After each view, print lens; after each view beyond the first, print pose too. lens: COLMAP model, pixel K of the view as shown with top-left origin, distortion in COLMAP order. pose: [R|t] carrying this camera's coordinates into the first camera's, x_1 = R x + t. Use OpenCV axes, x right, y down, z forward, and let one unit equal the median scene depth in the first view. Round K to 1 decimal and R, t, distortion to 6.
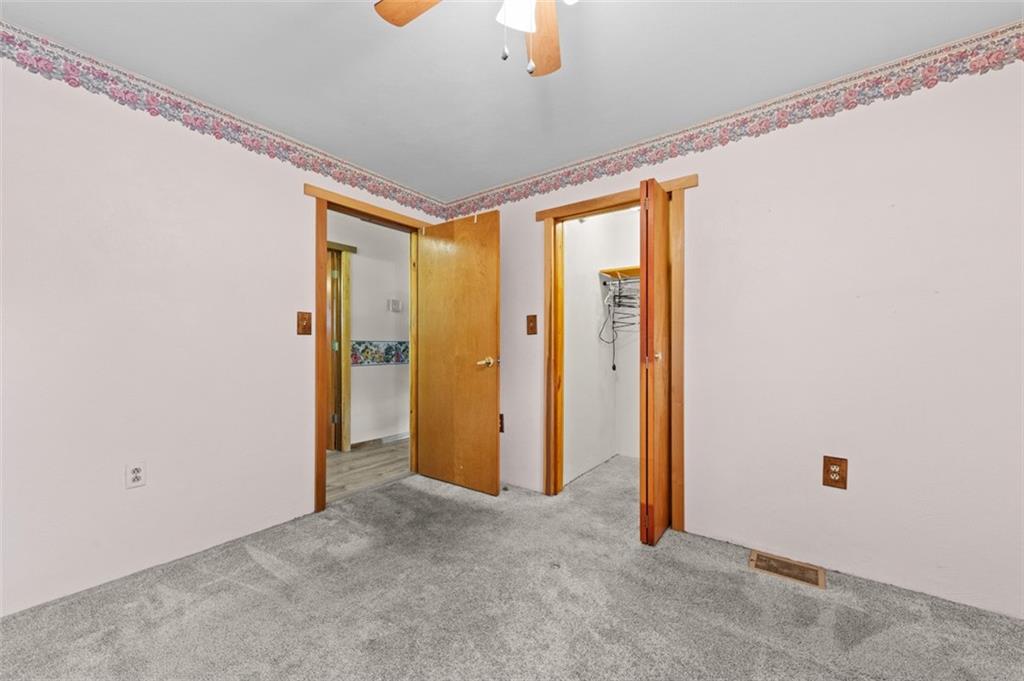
lens RADIAL K [[380.0, 0, 515.9], [0, 380.0, 358.1], [0, 0, 1]] dist [0.013286, 0.000265]
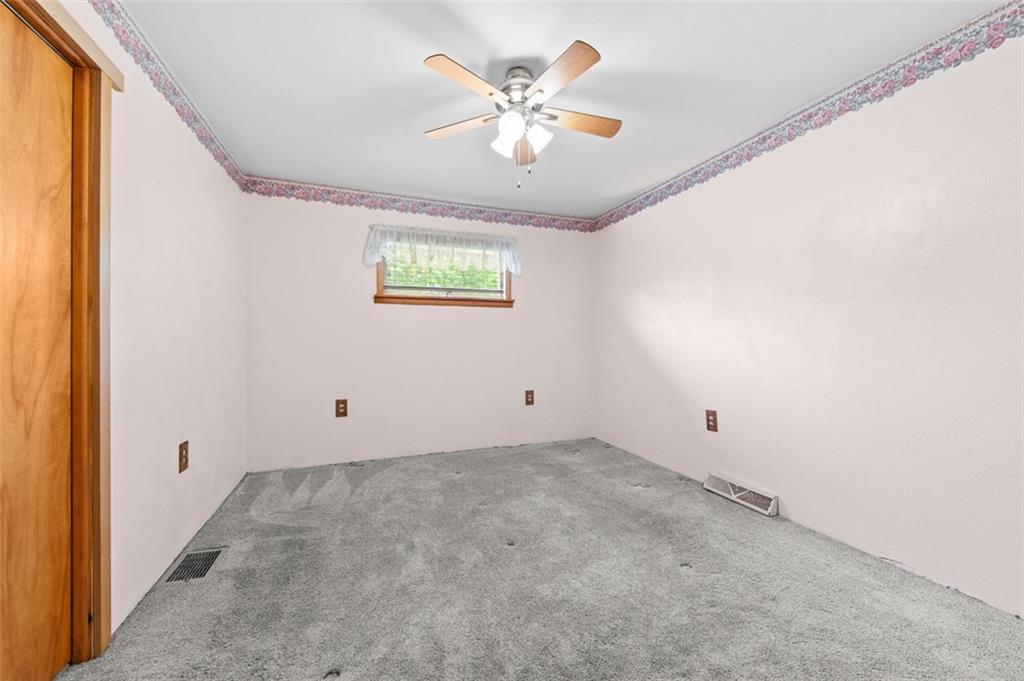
lens RADIAL K [[396.2, 0, 515.1], [0, 396.2, 342.5], [0, 0, 1]] dist [0.013243, -0.006008]
pose [[0.834997, -0.017577, -0.549973, 0.614949], [0.011935, 0.999833, -0.013835, 0.005101], [0.550125, 0.004988, 0.835068, -0.411492]]
